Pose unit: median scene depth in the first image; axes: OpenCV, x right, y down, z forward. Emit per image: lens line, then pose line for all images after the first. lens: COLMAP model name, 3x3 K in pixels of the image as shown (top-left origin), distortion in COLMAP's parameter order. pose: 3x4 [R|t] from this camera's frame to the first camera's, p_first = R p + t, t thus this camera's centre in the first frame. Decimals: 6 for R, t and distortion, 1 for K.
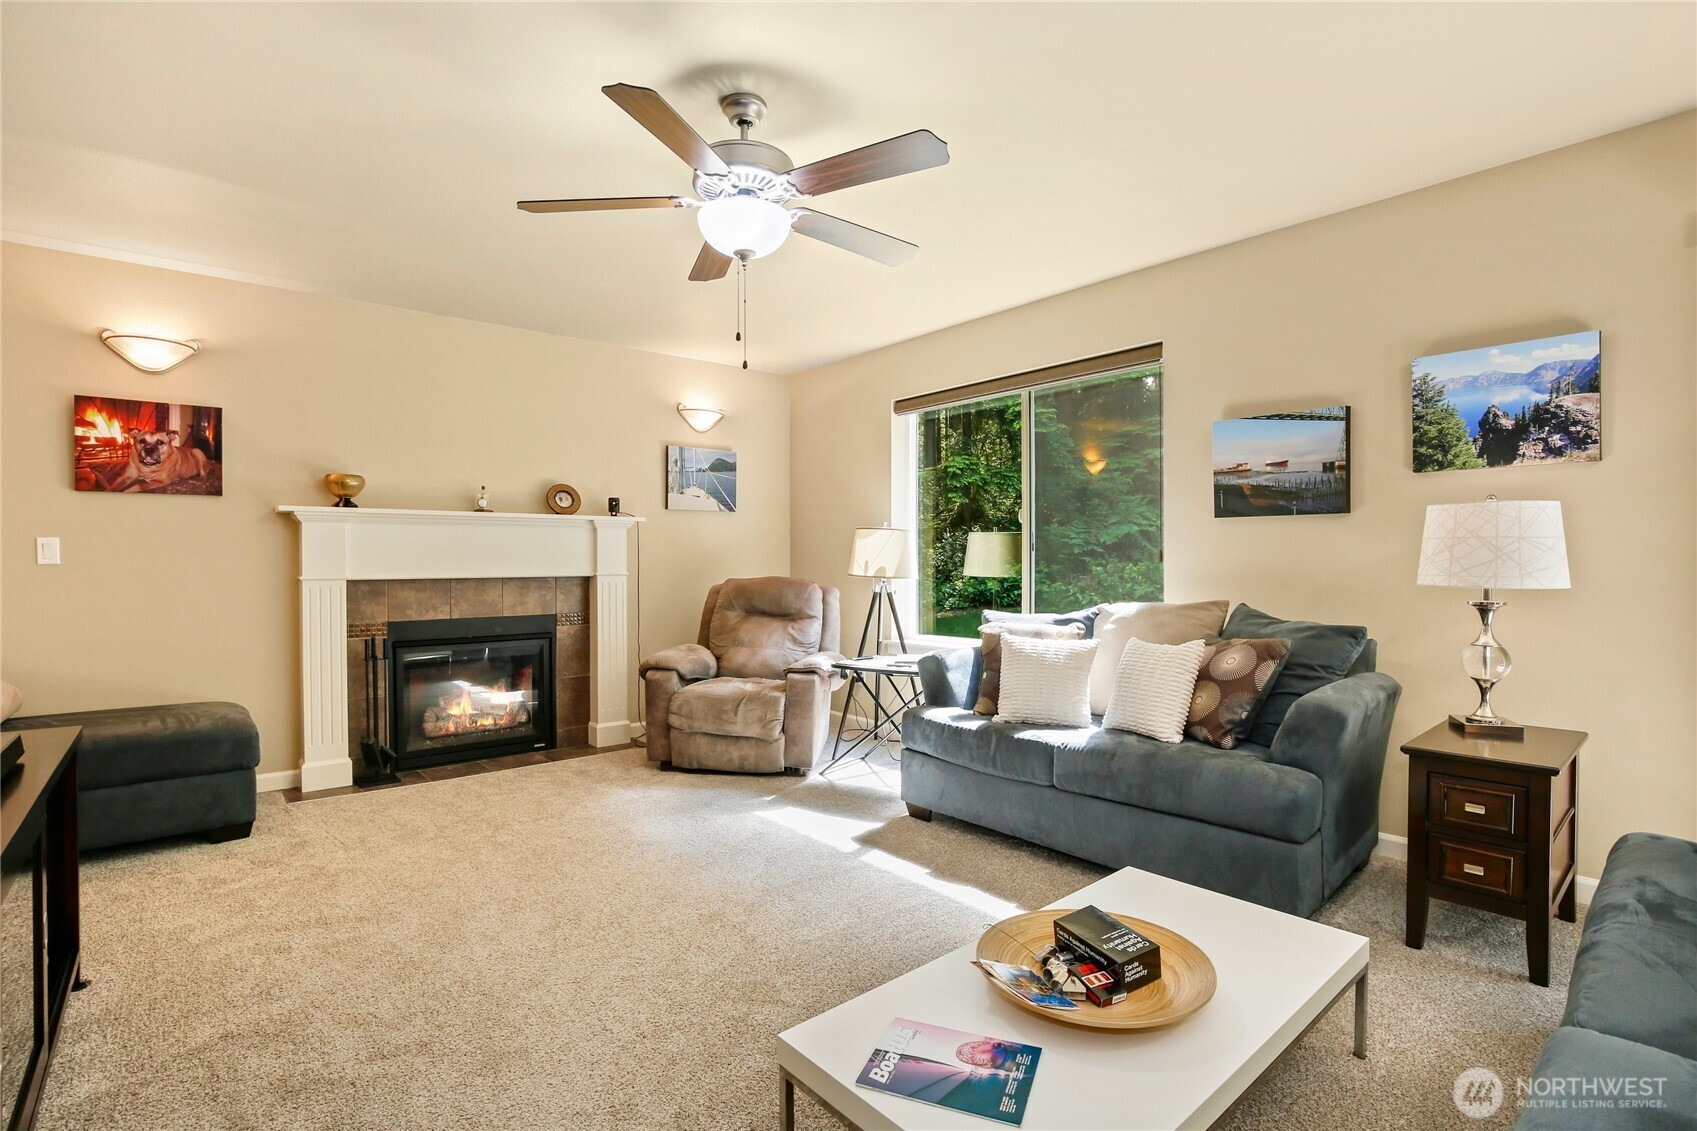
lens RADIAL K [[791.5, 0, 856.5], [0, 791.5, 565.4], [0, 0, 1]] dist [-0.030555, 0.000717]
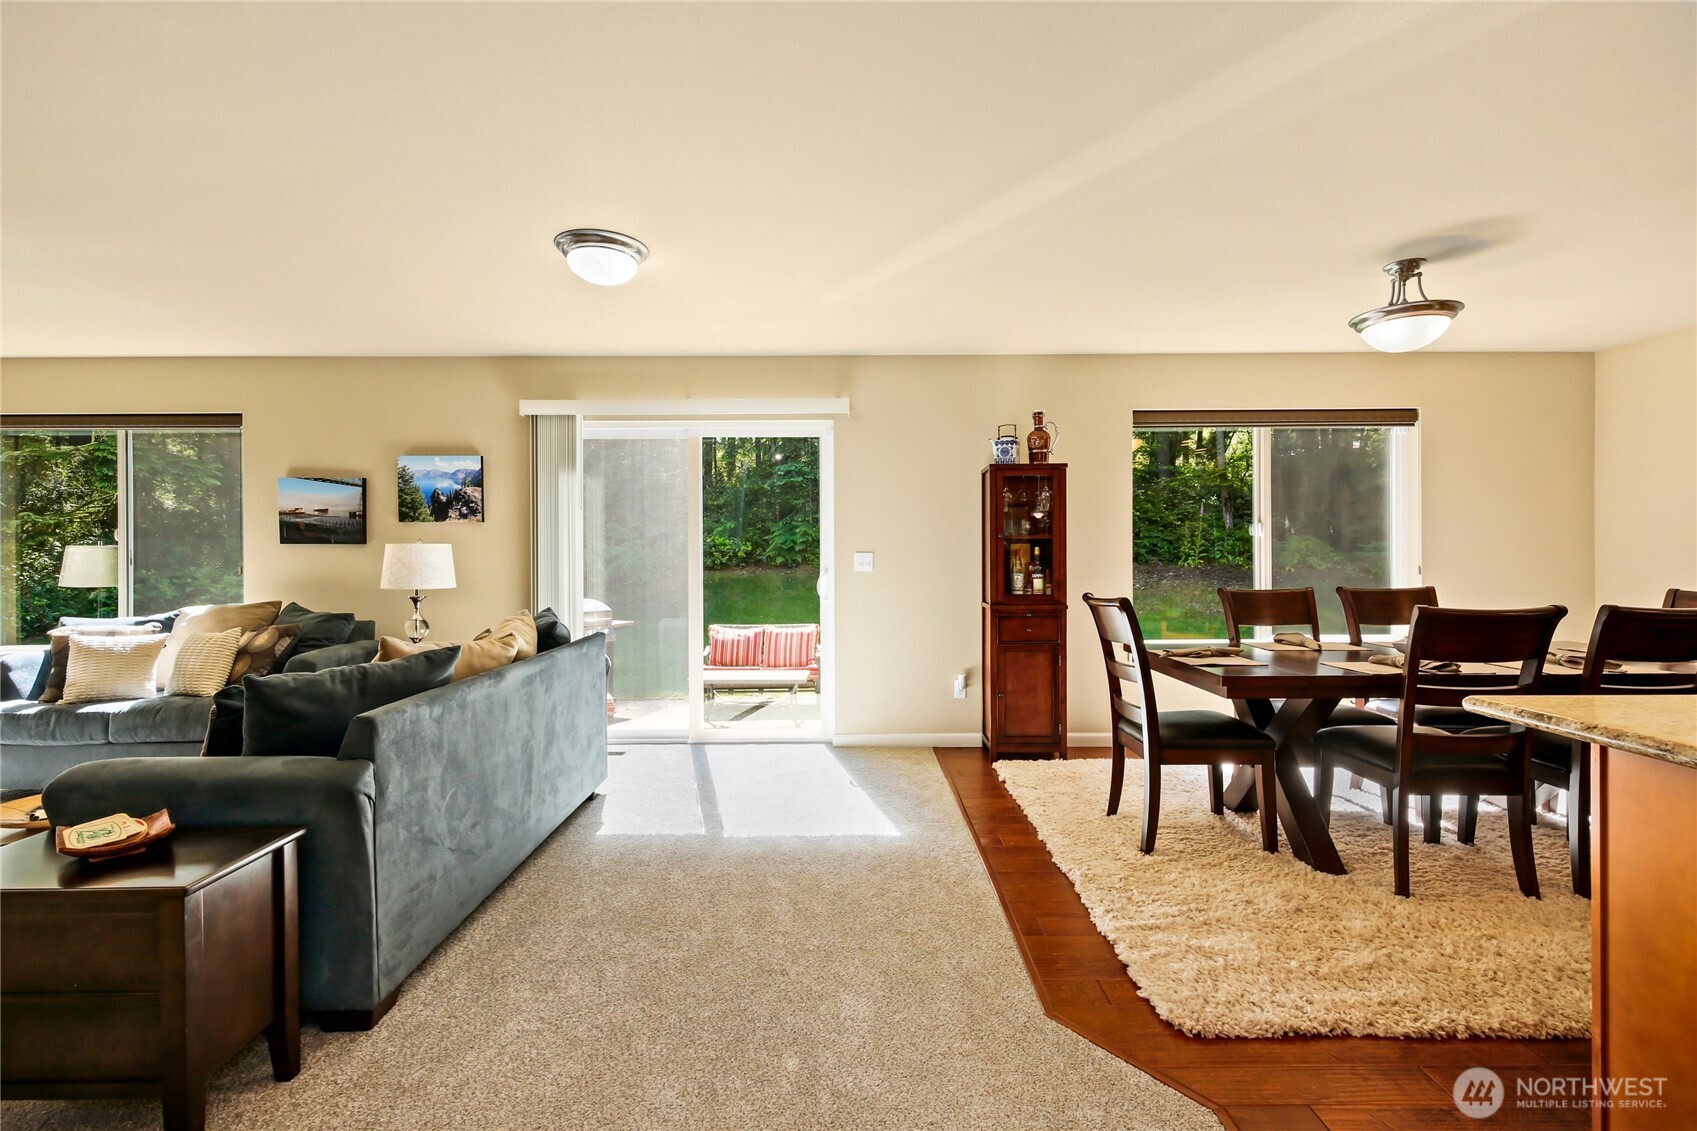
lens RADIAL K [[773.4, 0, 848.5], [0, 773.4, 565.5], [0, 0, 1]] dist [0.004341, 0.000587]
pose [[0.650083, -0.008789, 0.759813, 0.050085], [0.005594, 0.999961, 0.006781, -0.024094], [-0.759843, -0.000158, 0.650107, -0.708481]]
